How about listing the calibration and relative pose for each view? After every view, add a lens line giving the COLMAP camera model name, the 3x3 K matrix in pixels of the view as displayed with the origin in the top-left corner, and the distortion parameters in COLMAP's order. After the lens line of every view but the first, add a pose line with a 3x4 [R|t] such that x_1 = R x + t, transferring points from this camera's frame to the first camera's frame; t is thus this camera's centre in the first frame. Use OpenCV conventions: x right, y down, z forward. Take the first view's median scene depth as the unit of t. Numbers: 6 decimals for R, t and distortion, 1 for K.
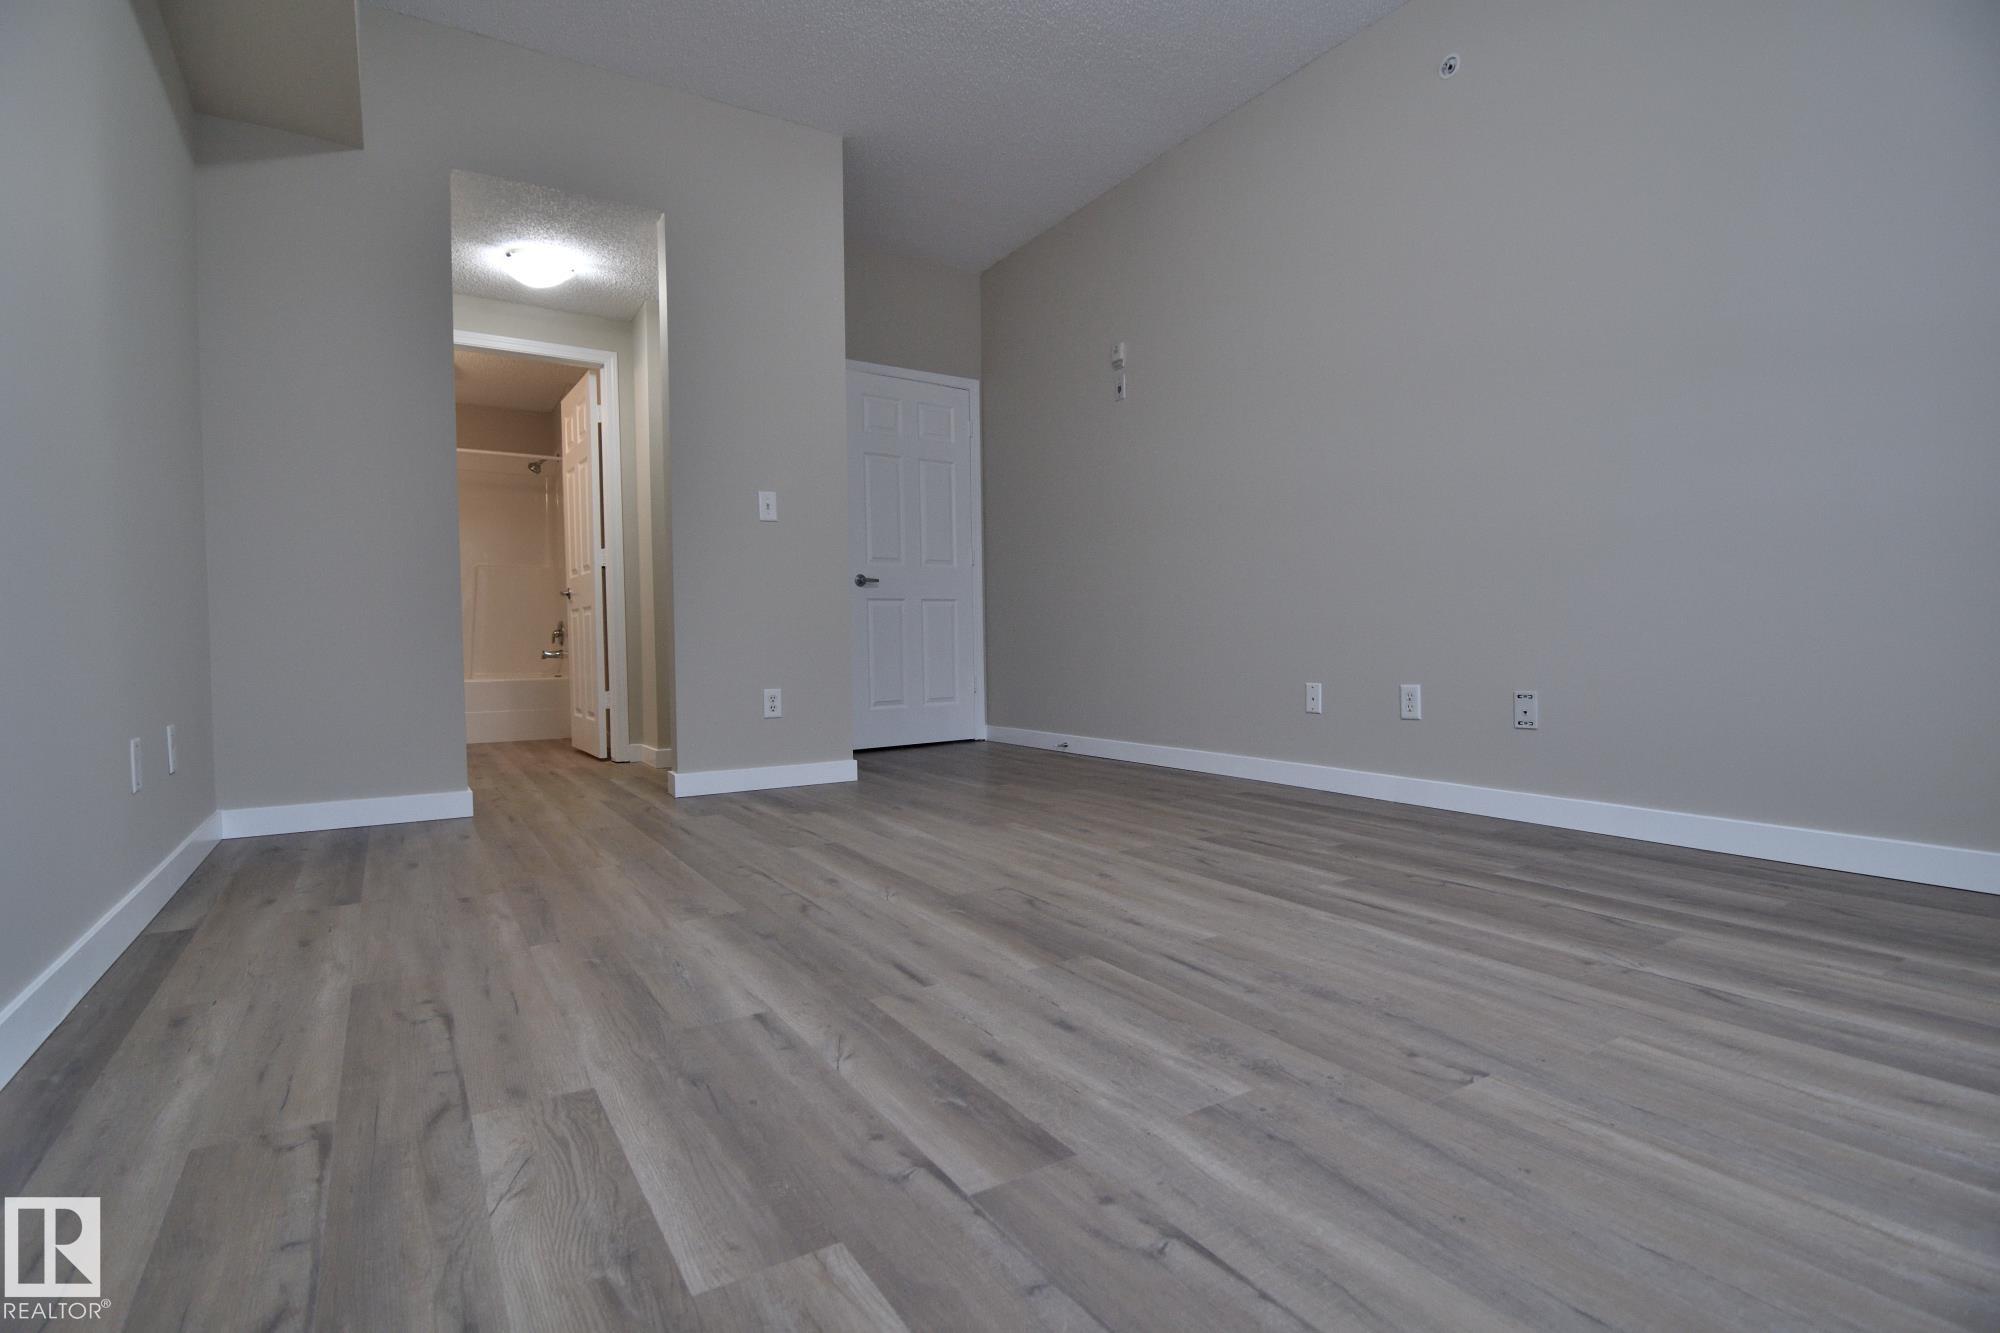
lens RADIAL K [[965.6, 0, 1000.0], [0, 965.6, 666.5], [0, 0, 1]] dist [-0.002296, -0.015324]
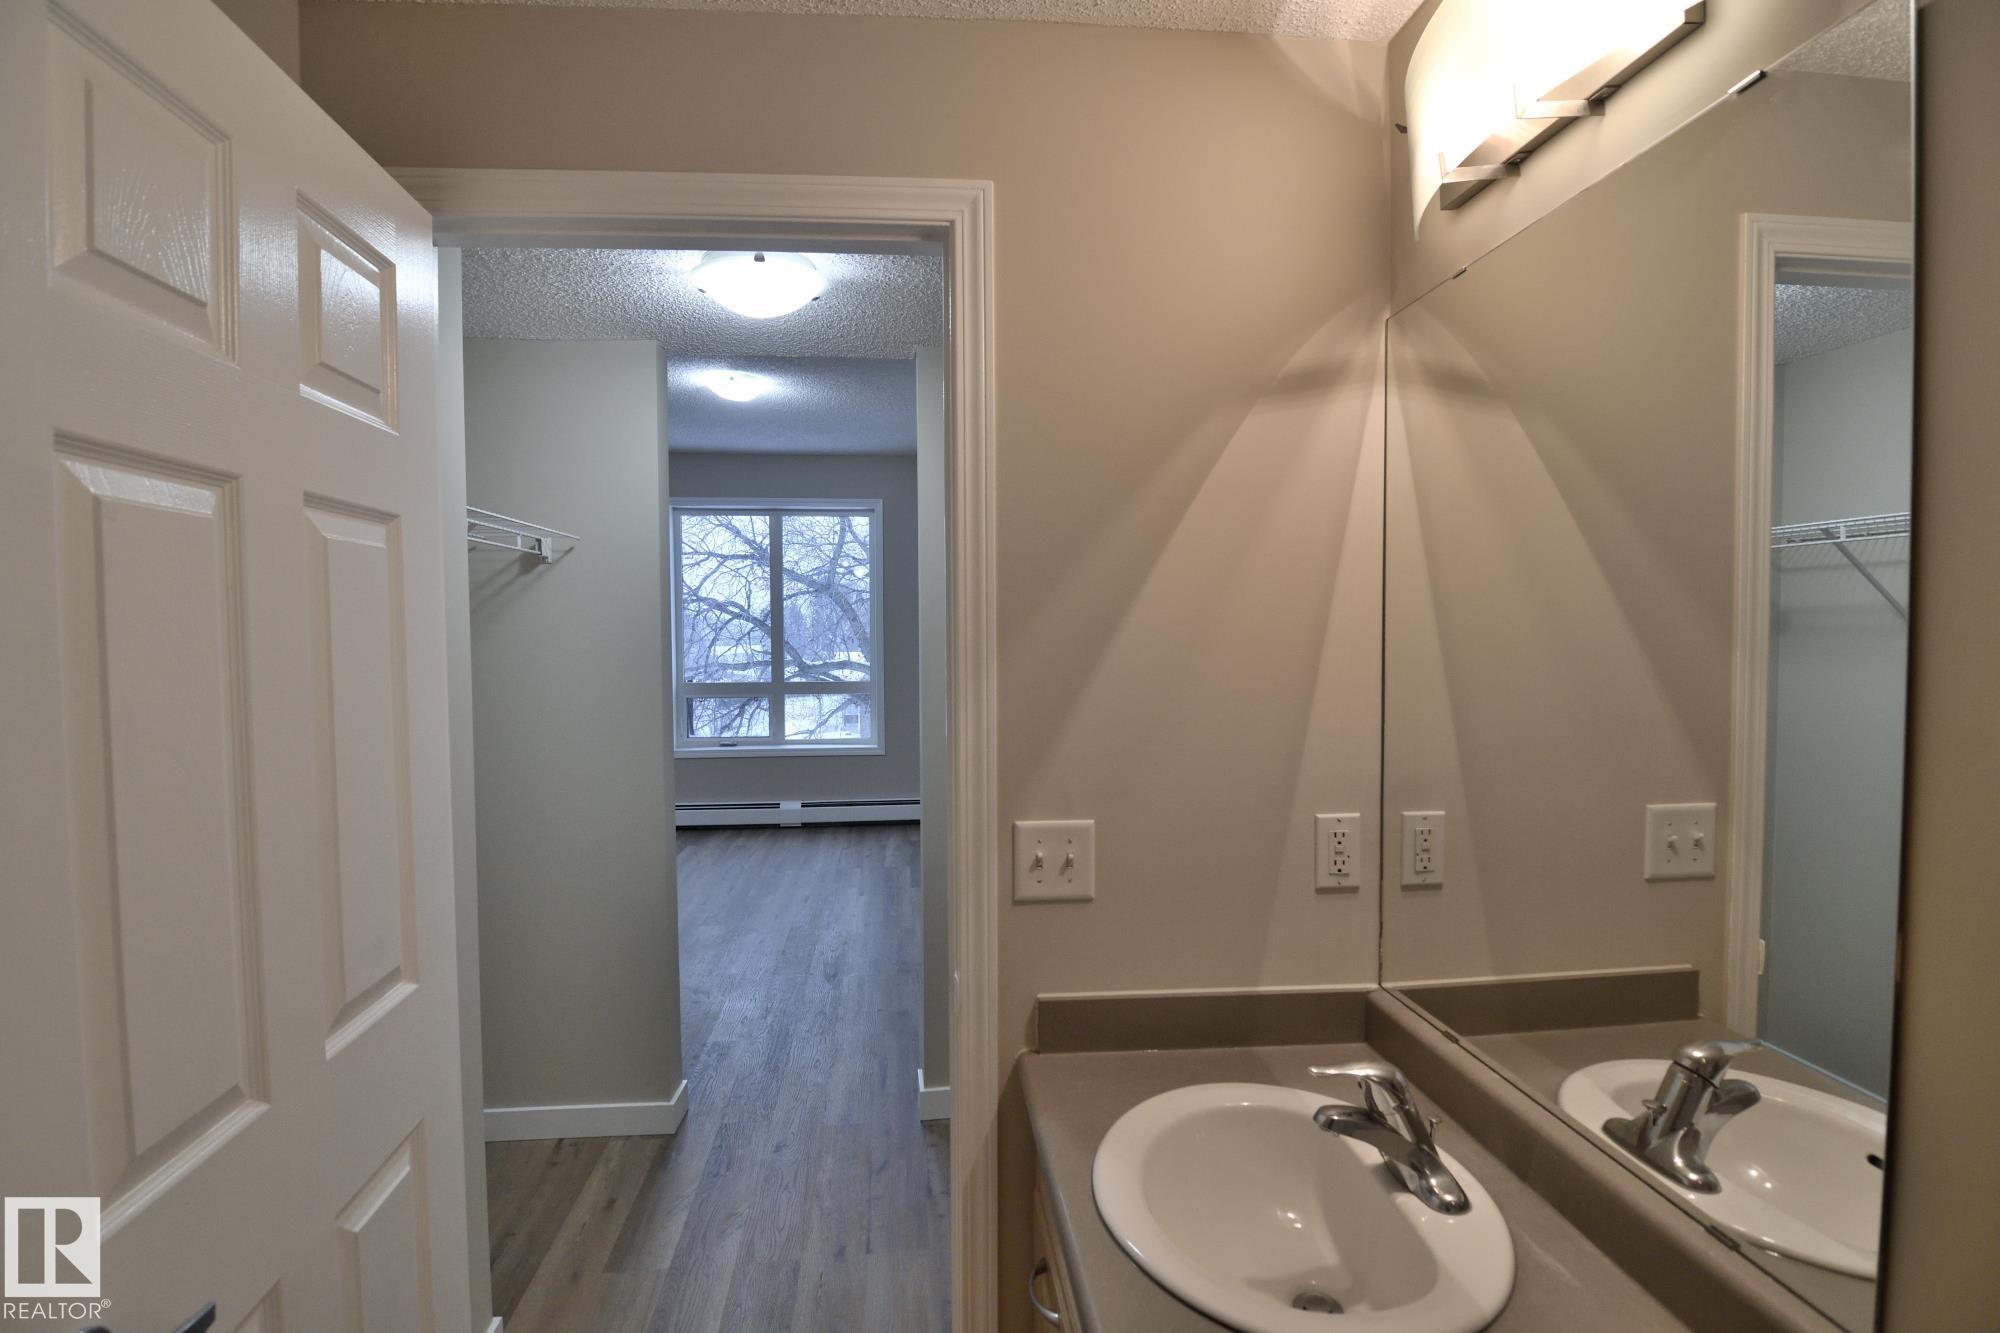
lens RADIAL K [[965.6, 0, 1000.0], [0, 965.6, 666.5], [0, 0, 1]] dist [-0.002296, -0.015324]
pose [[-0.894443, 0.004700, 0.447158, -0.947334], [0.031410, 0.998135, 0.052337, -0.258501], [-0.446078, 0.060858, -0.892922, 1.616284]]
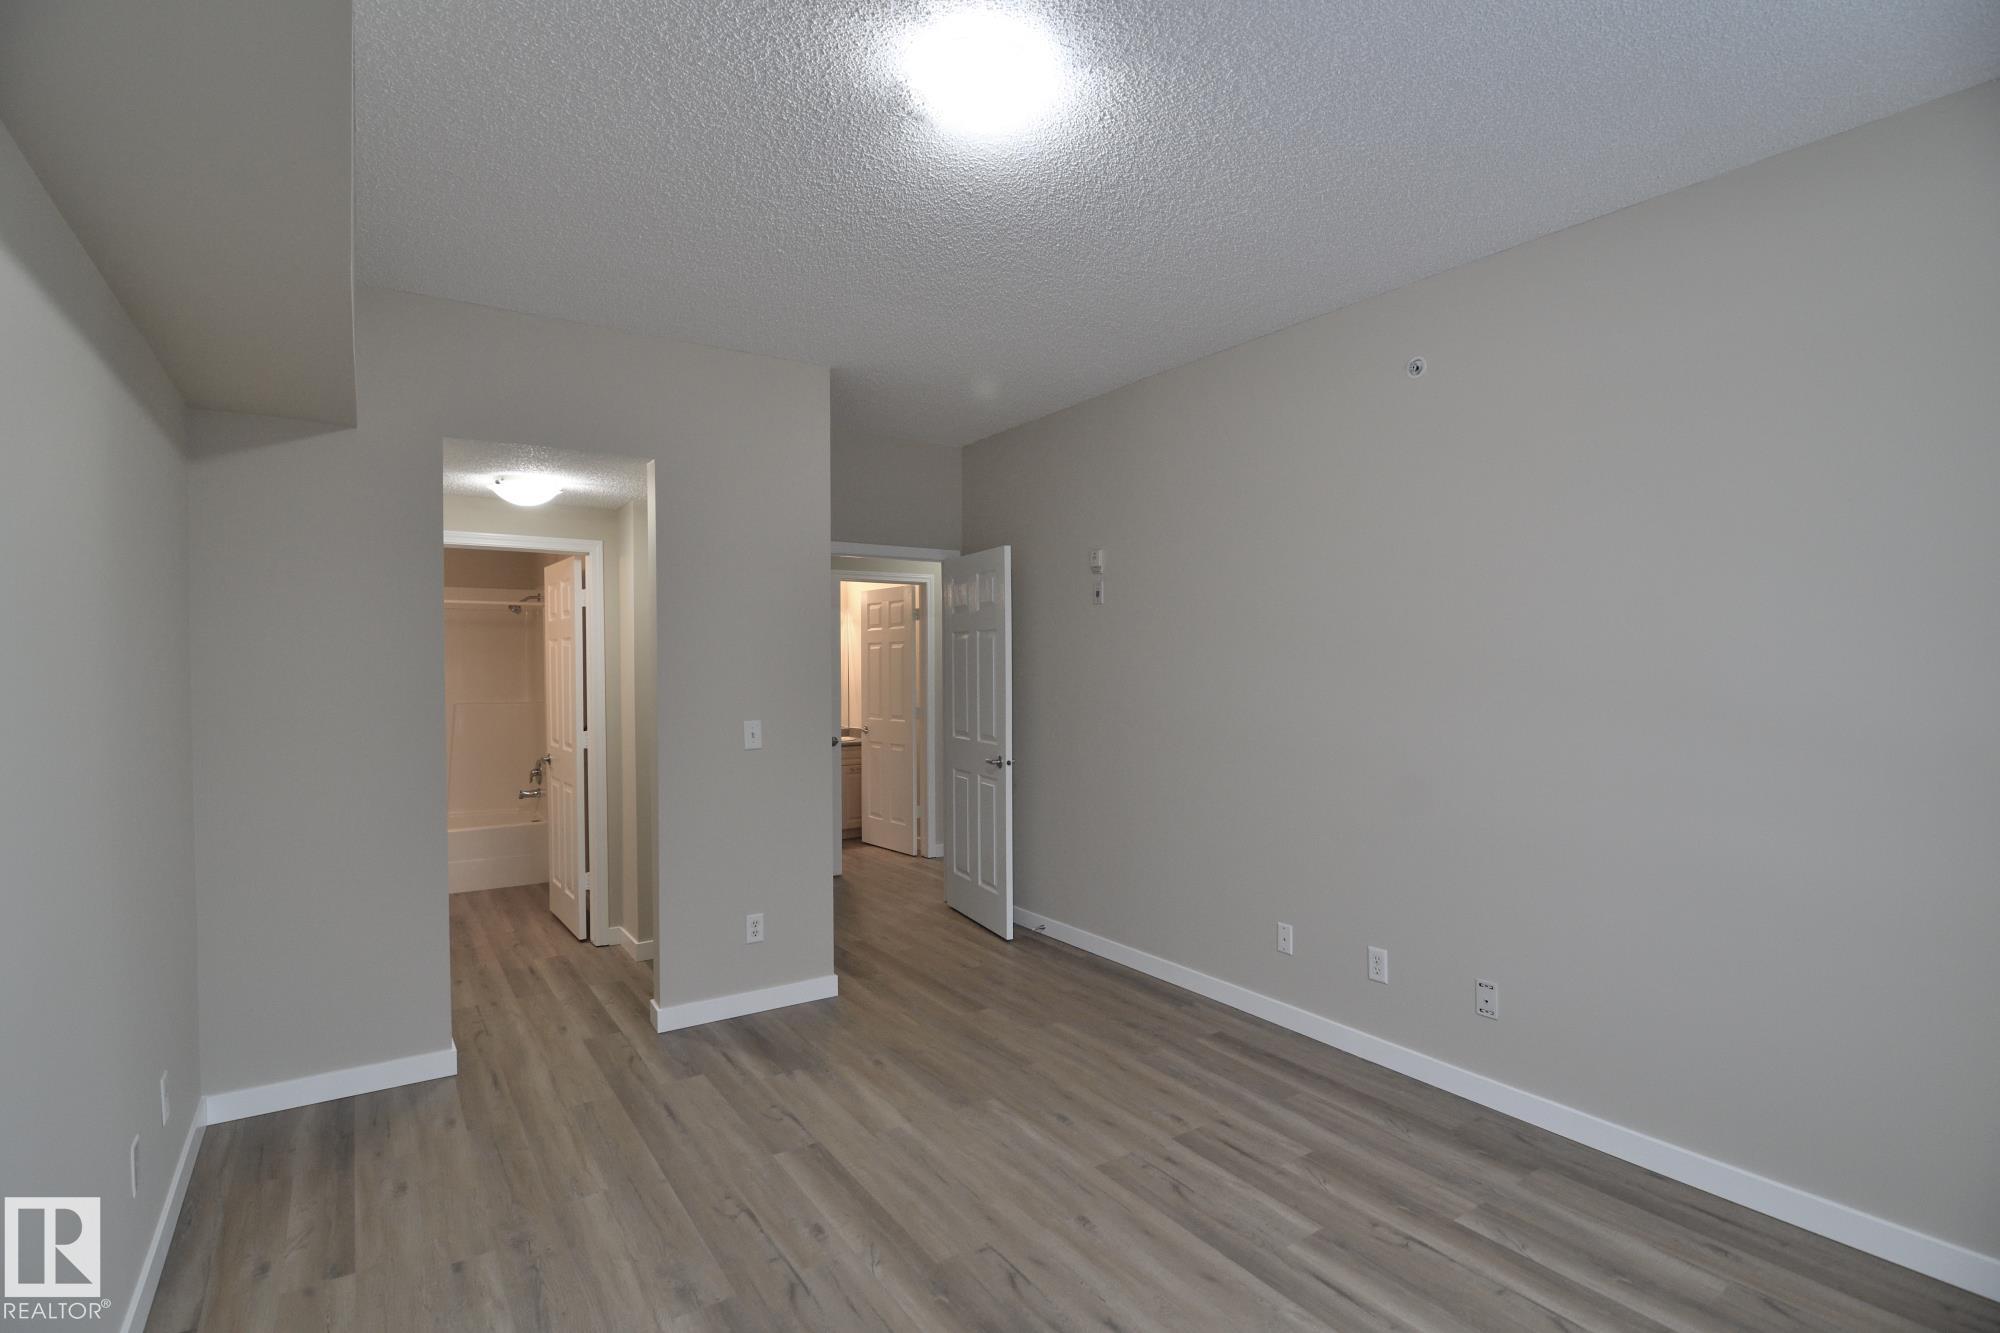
lens RADIAL K [[965.6, 0, 1000.0], [0, 965.6, 666.5], [0, 0, 1]] dist [-0.002296, -0.015324]
pose [[0.999628, 0.007957, 0.026078, -0.007734], [-0.007424, 0.999763, -0.020483, -0.229764], [-0.026235, 0.020282, 0.999450, -0.025419]]
